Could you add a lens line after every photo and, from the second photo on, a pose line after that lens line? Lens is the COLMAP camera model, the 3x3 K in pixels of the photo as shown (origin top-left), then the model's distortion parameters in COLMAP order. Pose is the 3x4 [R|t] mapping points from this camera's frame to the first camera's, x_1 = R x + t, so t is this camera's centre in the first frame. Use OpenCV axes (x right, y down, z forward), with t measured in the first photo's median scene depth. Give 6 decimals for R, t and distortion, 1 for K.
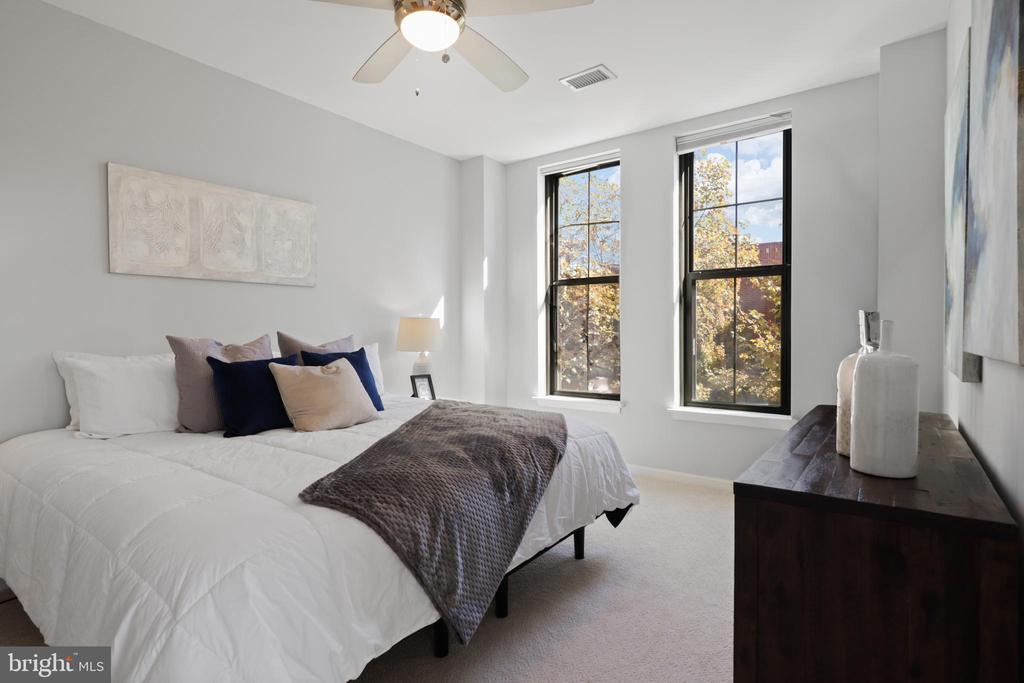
lens RADIAL K [[509.0, 0, 508.8], [0, 509.0, 333.3], [0, 0, 1]] dist [-0.002474, 0.000733]
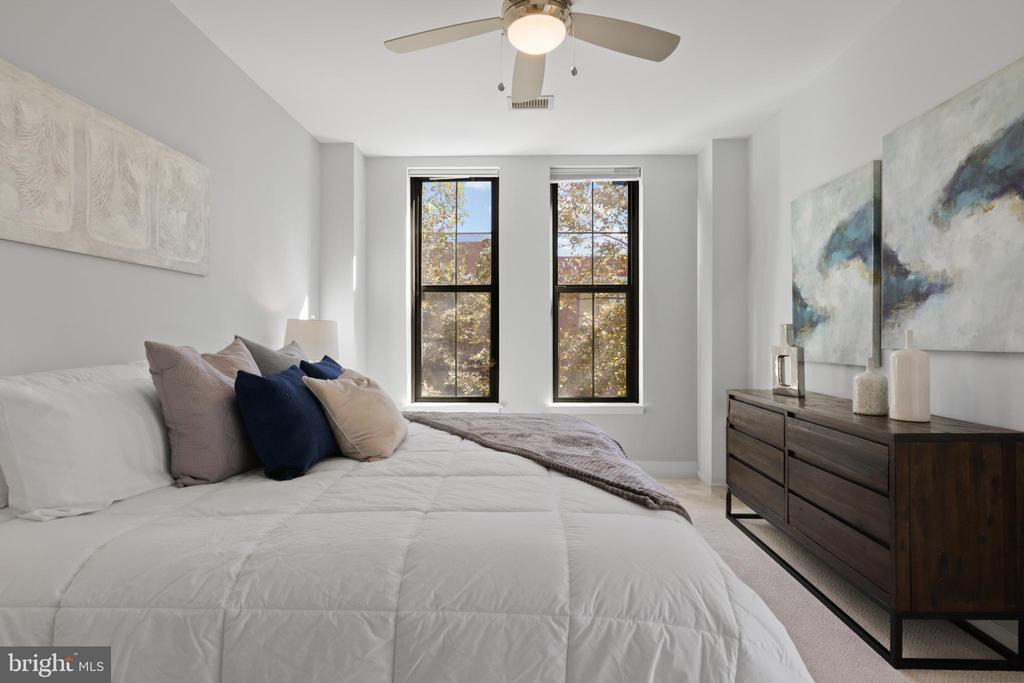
lens RADIAL K [[509.0, 0, 508.8], [0, 509.0, 333.3], [0, 0, 1]] dist [-0.002474, 0.000733]
pose [[0.816669, 0.005657, 0.577079, -0.496928], [0.002827, 0.999901, -0.013804, 0.003543], [-0.577100, 0.012905, 0.816572, 0.150463]]
